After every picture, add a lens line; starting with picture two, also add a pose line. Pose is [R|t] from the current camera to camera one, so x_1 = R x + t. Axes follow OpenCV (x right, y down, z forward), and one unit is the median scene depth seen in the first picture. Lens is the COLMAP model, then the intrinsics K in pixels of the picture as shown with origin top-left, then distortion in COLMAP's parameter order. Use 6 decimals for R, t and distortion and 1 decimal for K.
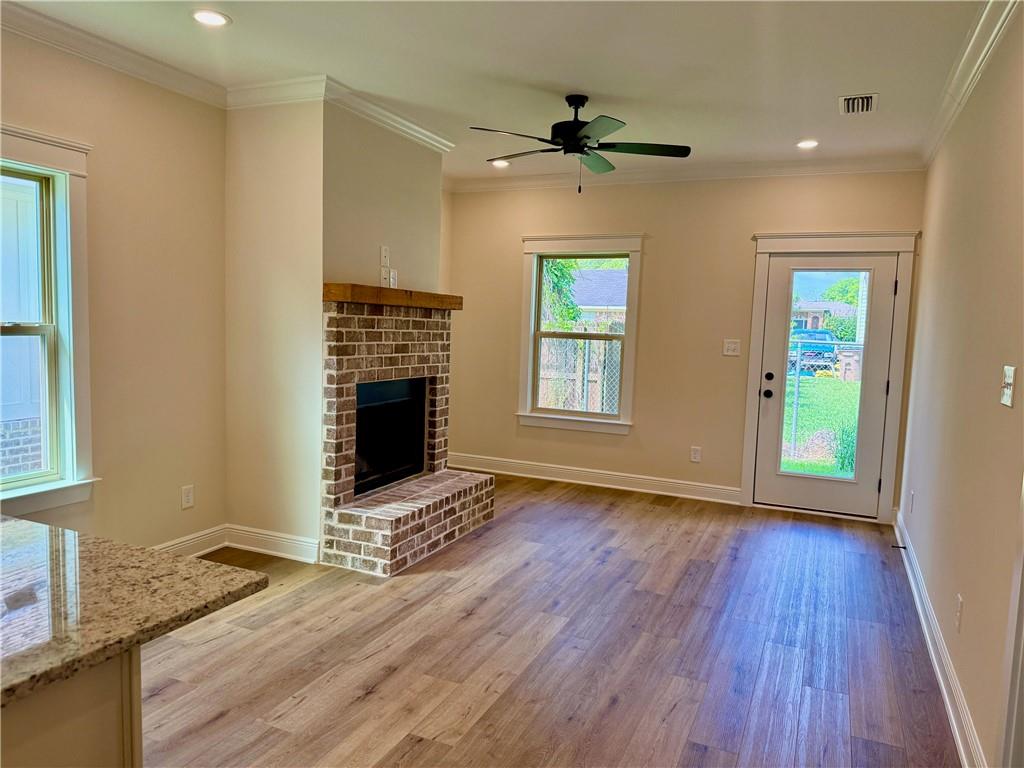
lens RADIAL K [[709.7, 0, 512.0], [0, 709.7, 384.0], [0, 0, 1]] dist [0.119514, -0.219809]
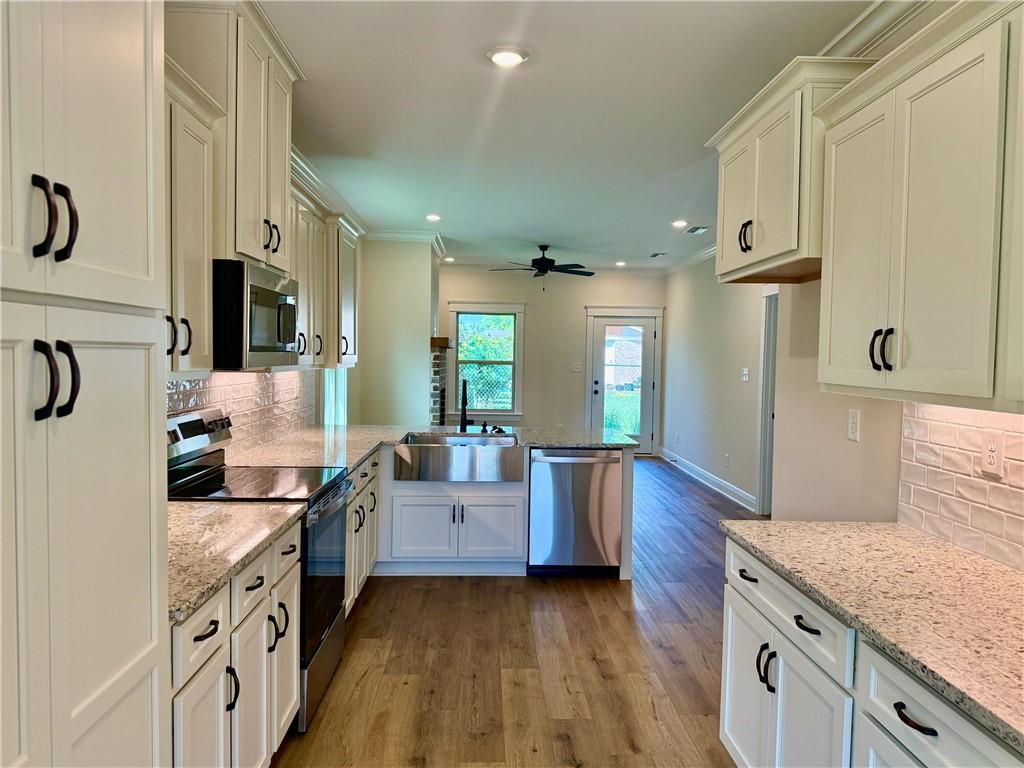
lens RADIAL K [[721.6, 0, 509.0], [0, 721.6, 386.2], [0, 0, 1]] dist [0.076311, -0.110016]
pose [[0.899570, -0.034610, 0.435404, -0.852873], [0.048661, 0.998591, -0.021161, 0.035356], [-0.434058, 0.040223, 0.899986, -0.742241]]
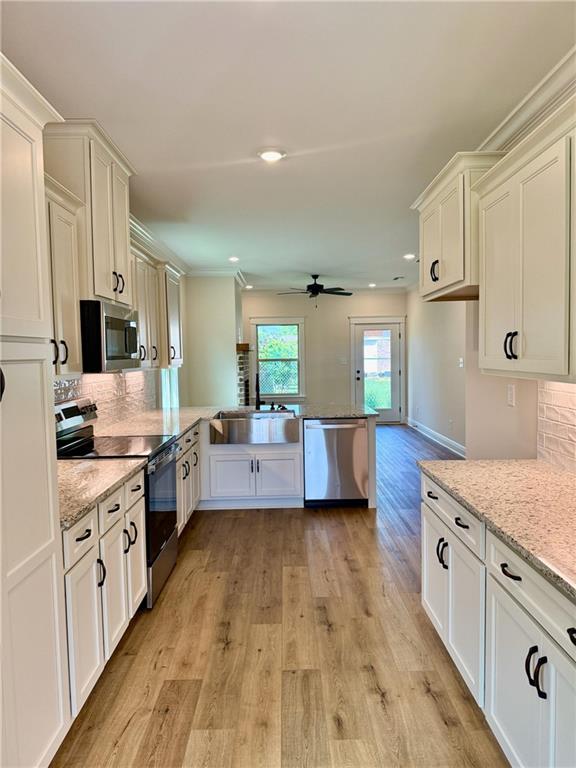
lens RADIAL K [[532.3, 0, 288.0], [0, 532.3, 384.0], [0, 0, 1]] dist [0.119514, -0.219809]
pose [[0.909422, -0.070660, 0.409828, -0.854497], [0.081443, 0.996638, -0.008890, 0.038378], [-0.407822, 0.041462, 0.912119, -0.822818]]
